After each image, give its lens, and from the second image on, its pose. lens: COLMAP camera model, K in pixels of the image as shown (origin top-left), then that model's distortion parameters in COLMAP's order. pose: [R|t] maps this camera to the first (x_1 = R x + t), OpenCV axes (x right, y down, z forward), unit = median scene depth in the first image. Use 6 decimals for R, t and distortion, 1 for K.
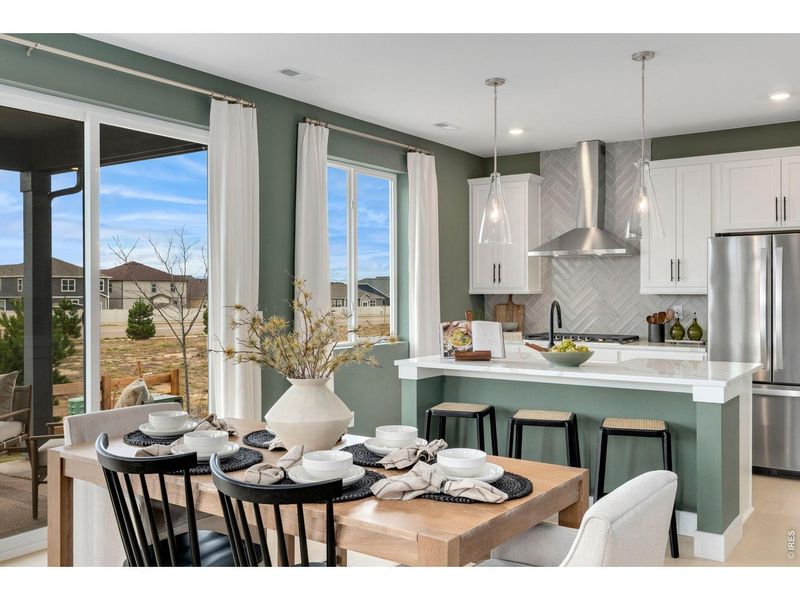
lens RADIAL K [[752.2, 0, 398.5], [0, 752.2, 284.9], [0, 0, 1]] dist [0.001973, 0.000000]
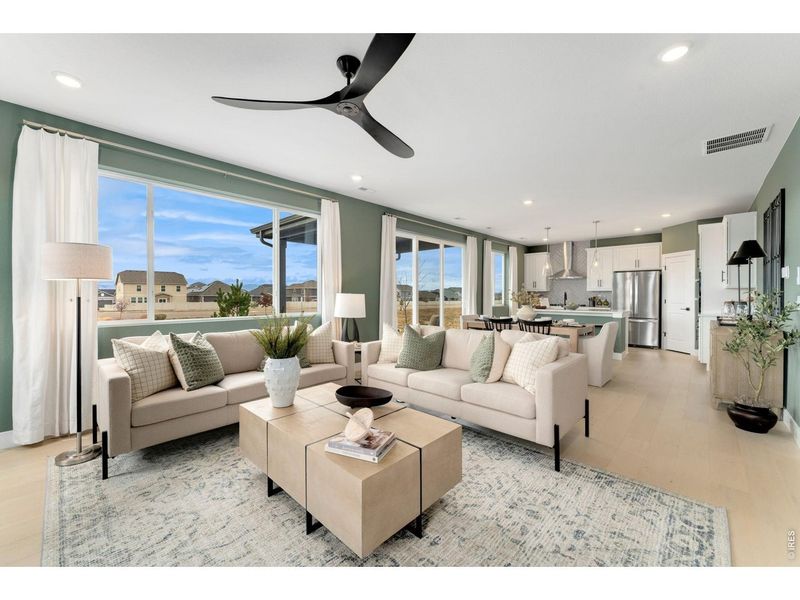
lens RADIAL K [[325.9, 0, 400.1], [0, 325.9, 295.0], [0, 0, 1]] dist [0.000480, -0.000104]
pose [[0.989666, 0.003801, -0.143344, -0.269901], [-0.002602, 0.999960, 0.008551, 0.020949], [0.143371, -0.008090, 0.989636, -0.479211]]
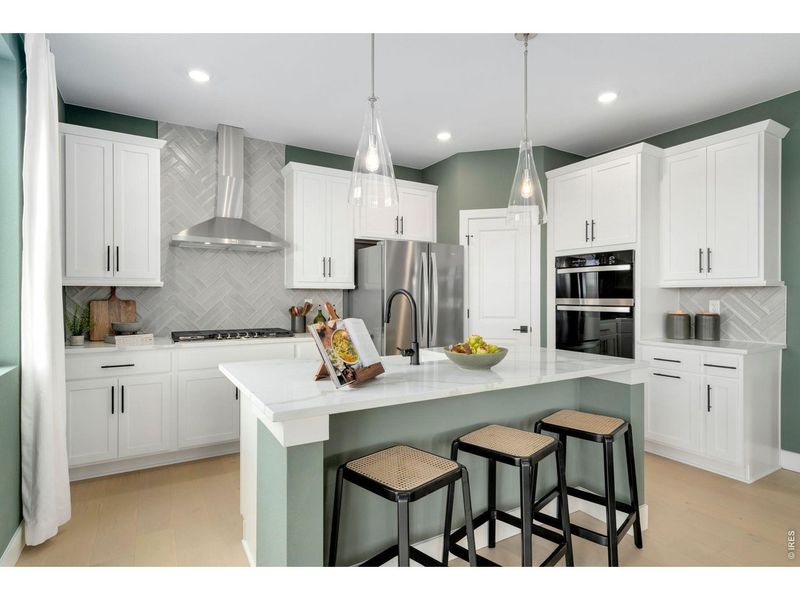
lens RADIAL K [[424.0, 0, 396.6], [0, 424.0, 297.6], [0, 0, 1]] dist [0.009145, -0.001214]
pose [[0.415623, 0.000705, 0.909537, -0.173131], [-0.010024, 0.999943, 0.003805, 0.023791], [-0.909482, -0.010699, 0.415606, 0.680576]]
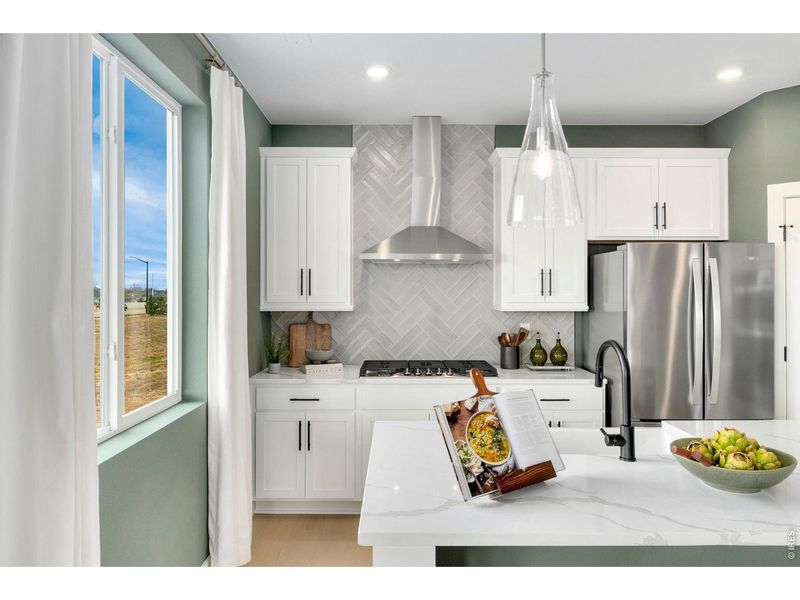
lens RADIAL K [[538.5, 0, 398.1], [0, 538.5, 289.3], [0, 0, 1]] dist [-0.002702, -0.001615]
pose [[0.816882, 0.005307, 0.576781, -0.113207], [-0.007257, 0.999973, 0.001077, -0.011960], [-0.576760, -0.005065, 0.816898, 0.646102]]
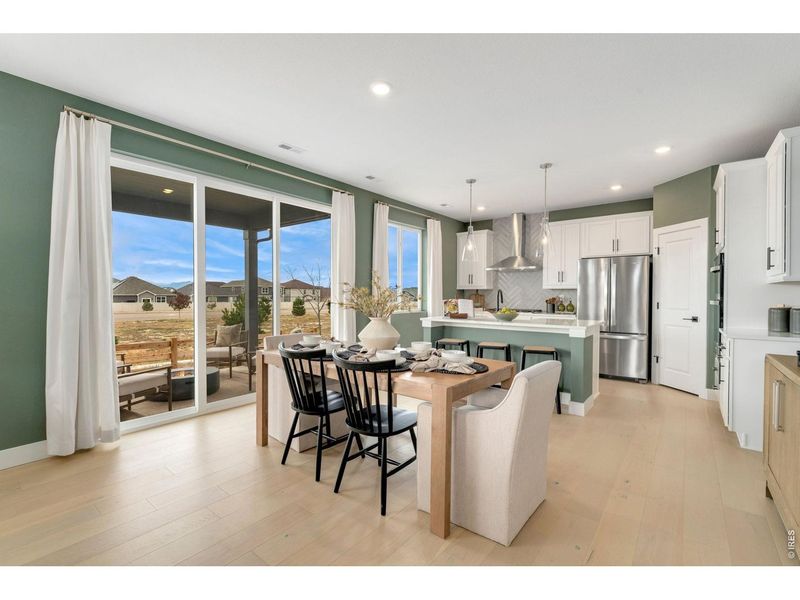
lens RADIAL K [[365.7, 0, 399.1], [0, 365.7, 297.3], [0, 0, 1]] dist [0.000400, -0.000113]
pose [[0.998048, 0.005889, -0.062179, -0.001075], [-0.004922, 0.999865, 0.015686, 0.023472], [0.062263, -0.015349, 0.997942, -0.000373]]
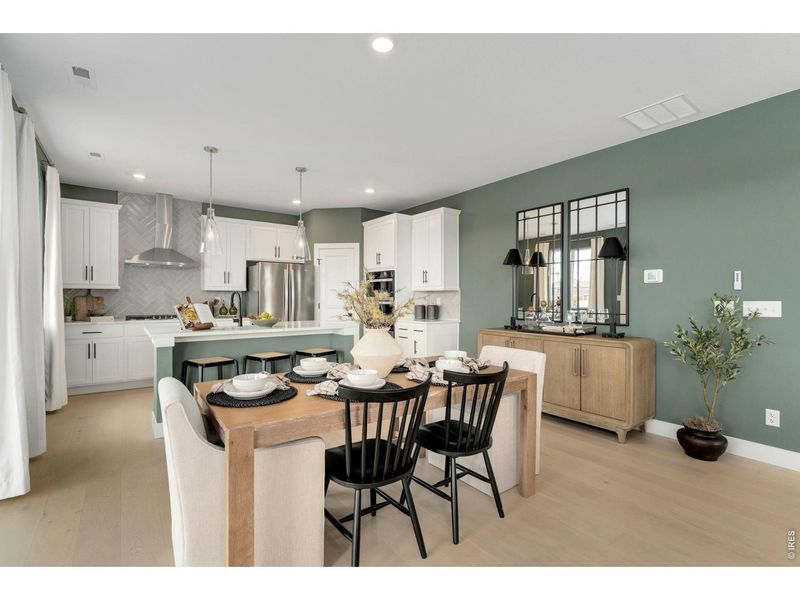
lens RADIAL K [[375.8, 0, 397.6], [0, 375.8, 298.7], [0, 0, 1]] dist [-0.001270, -0.002048]
pose [[0.318929, 0.000285, 0.947778, -0.401464], [-0.012967, 0.999908, 0.004062, 0.024939], [-0.947690, -0.013585, 0.318903, 0.318845]]
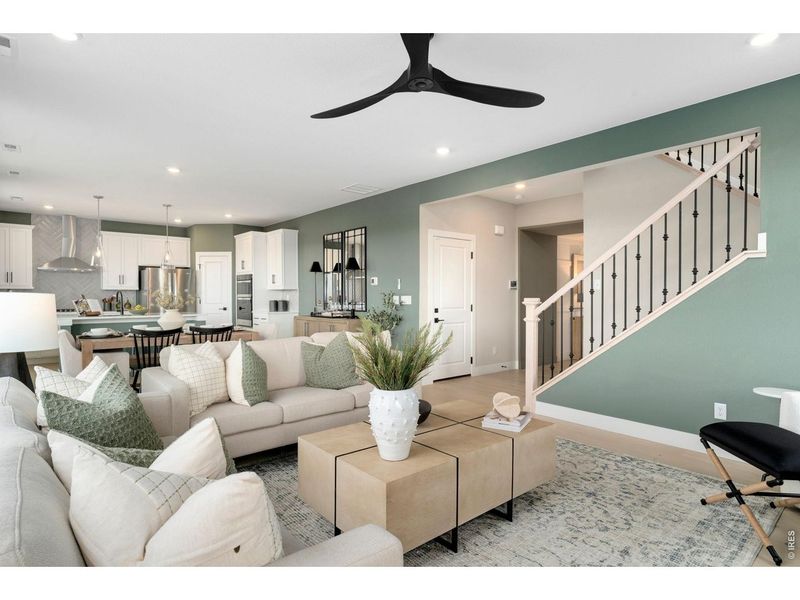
lens RADIAL K [[442.1, 0, 401.5], [0, 442.1, 298.9], [0, 0, 1]] dist [-0.002713, 0.001053]
pose [[0.251724, -0.005466, 0.967784, -0.803399], [-0.009018, 0.999927, 0.007993, 0.023225], [-0.967757, -0.010739, 0.251657, -0.218951]]
